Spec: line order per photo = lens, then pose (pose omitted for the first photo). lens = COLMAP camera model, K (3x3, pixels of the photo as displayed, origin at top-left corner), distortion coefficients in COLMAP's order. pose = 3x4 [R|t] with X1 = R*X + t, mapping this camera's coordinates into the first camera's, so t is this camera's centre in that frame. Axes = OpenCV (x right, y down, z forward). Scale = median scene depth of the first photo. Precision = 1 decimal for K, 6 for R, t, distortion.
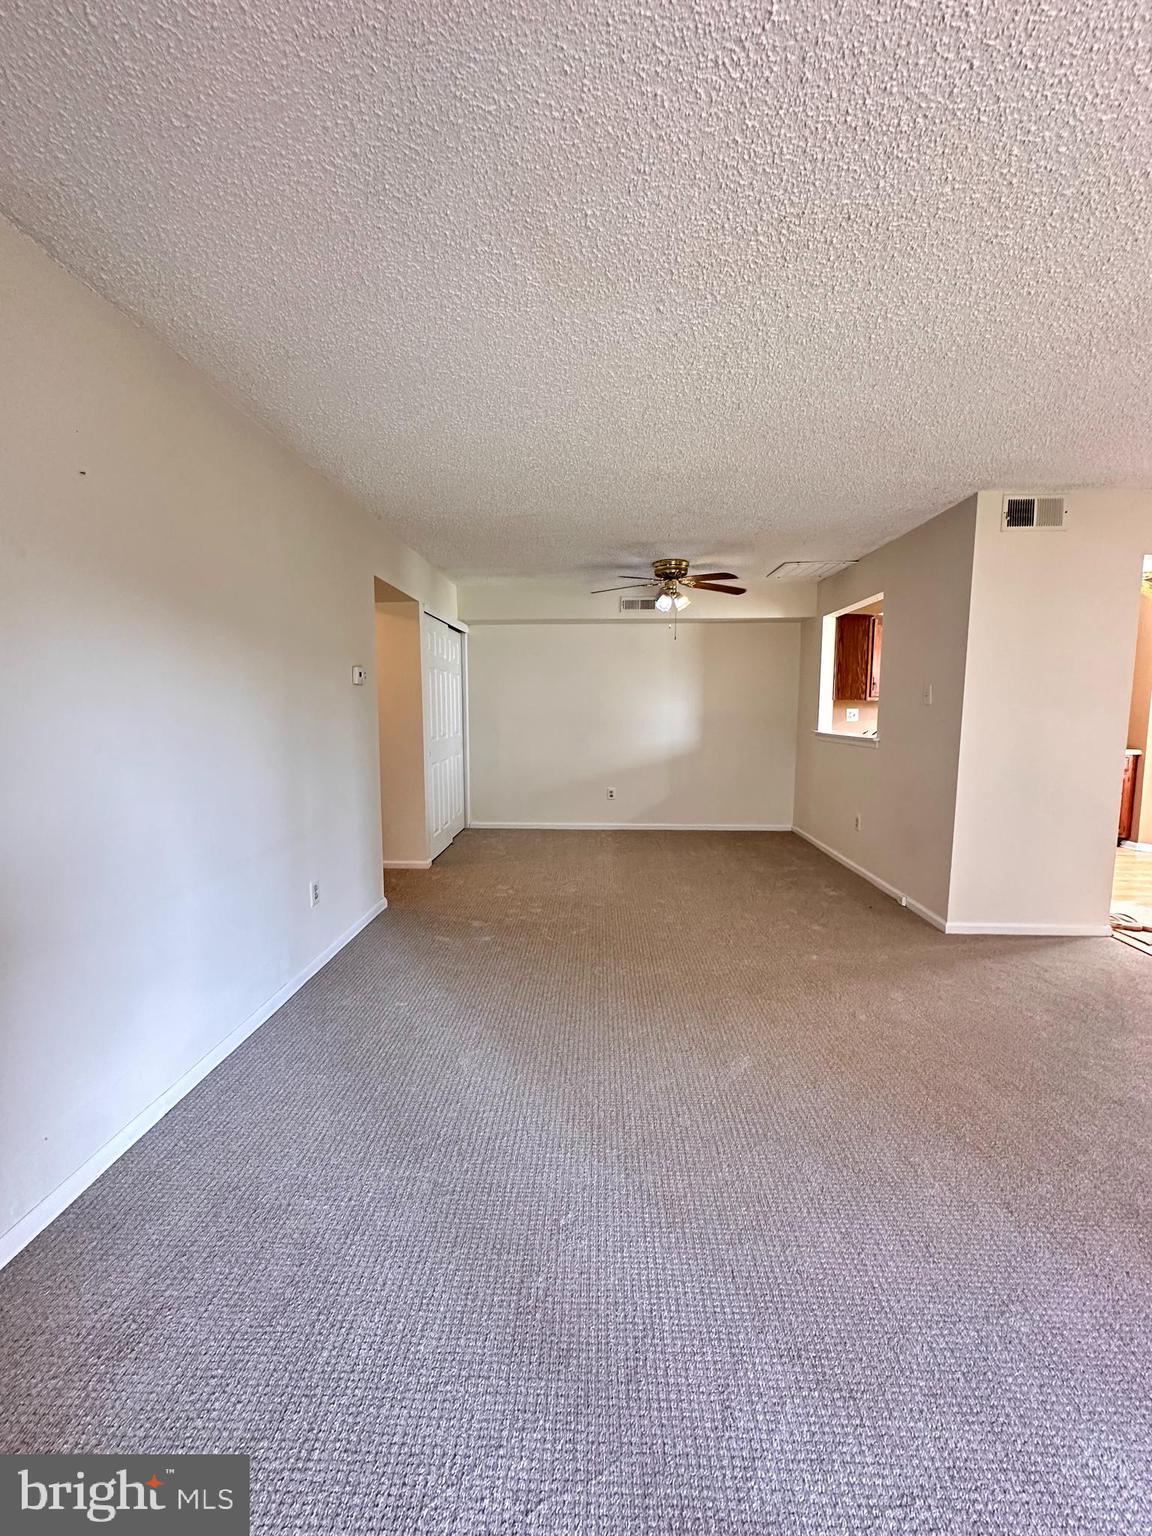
lens RADIAL K [[610.8, 0, 572.4], [0, 610.8, 767.7], [0, 0, 1]] dist [-0.003885, 0.000588]
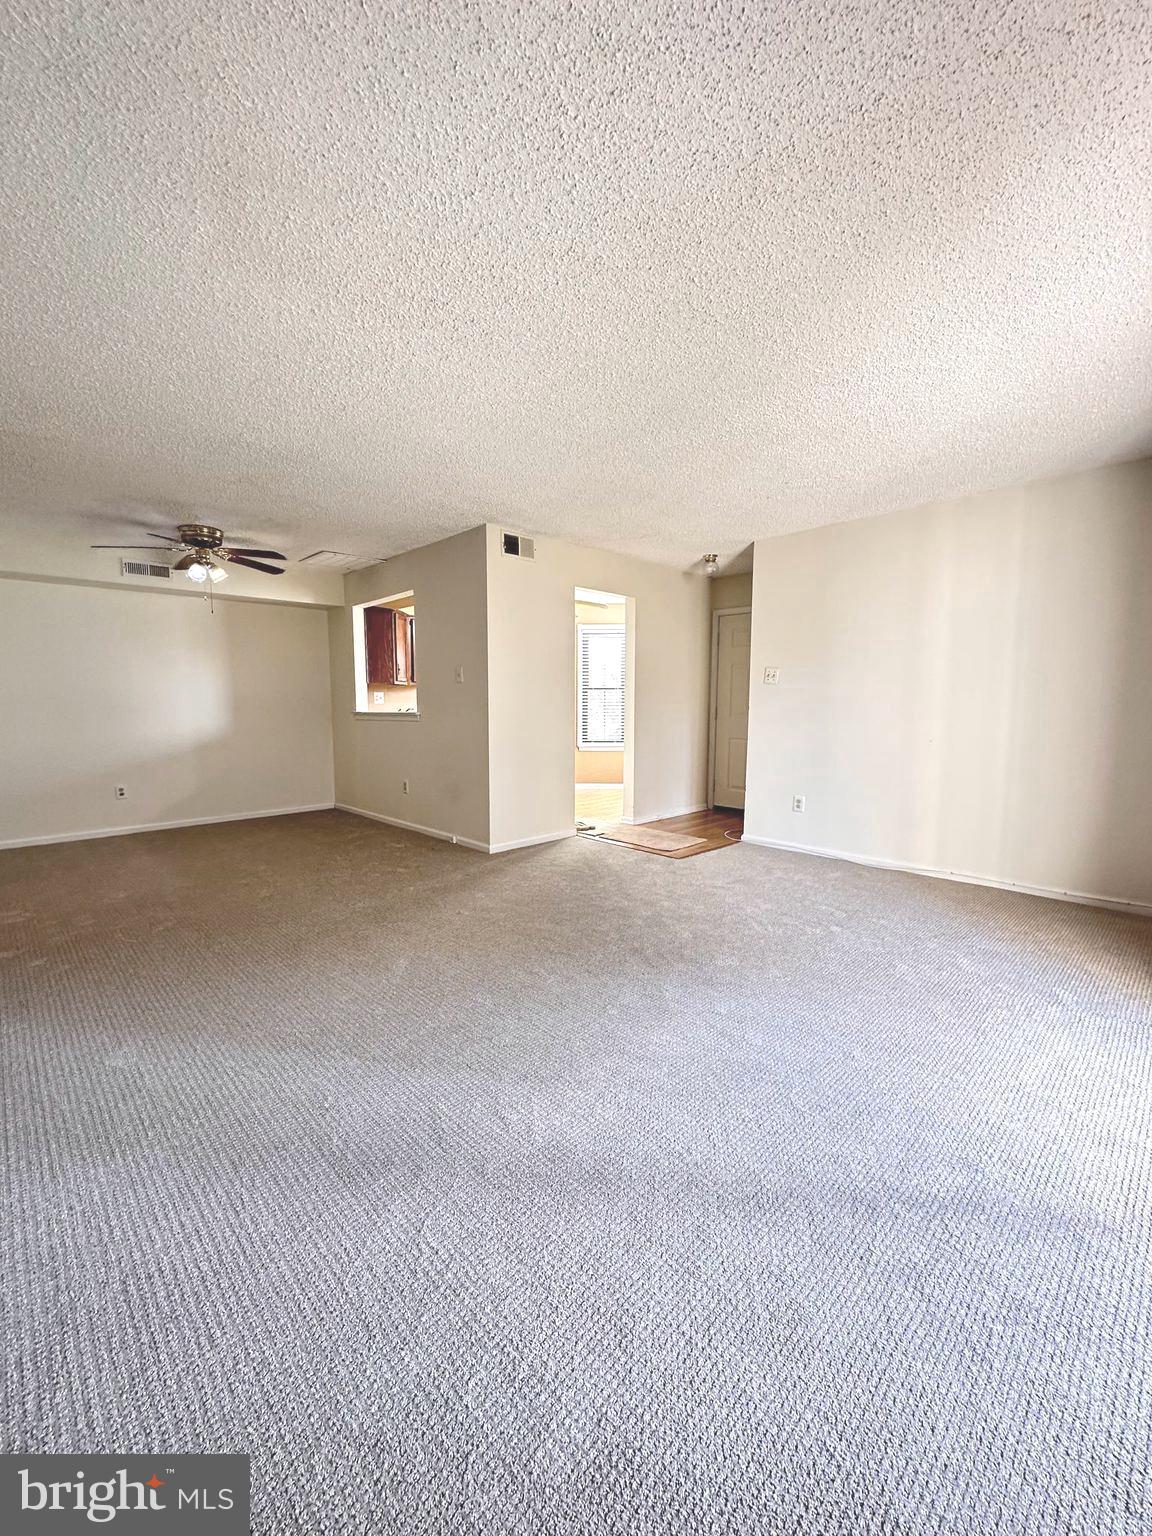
lens RADIAL K [[610.8, 0, 572.4], [0, 610.8, 767.7], [0, 0, 1]] dist [-0.003885, 0.000588]
pose [[0.691809, -0.079575, 0.717683, -0.169432], [0.075873, 0.996418, 0.037344, 0.040530], [-0.718083, 0.028618, 0.695368, -0.050206]]
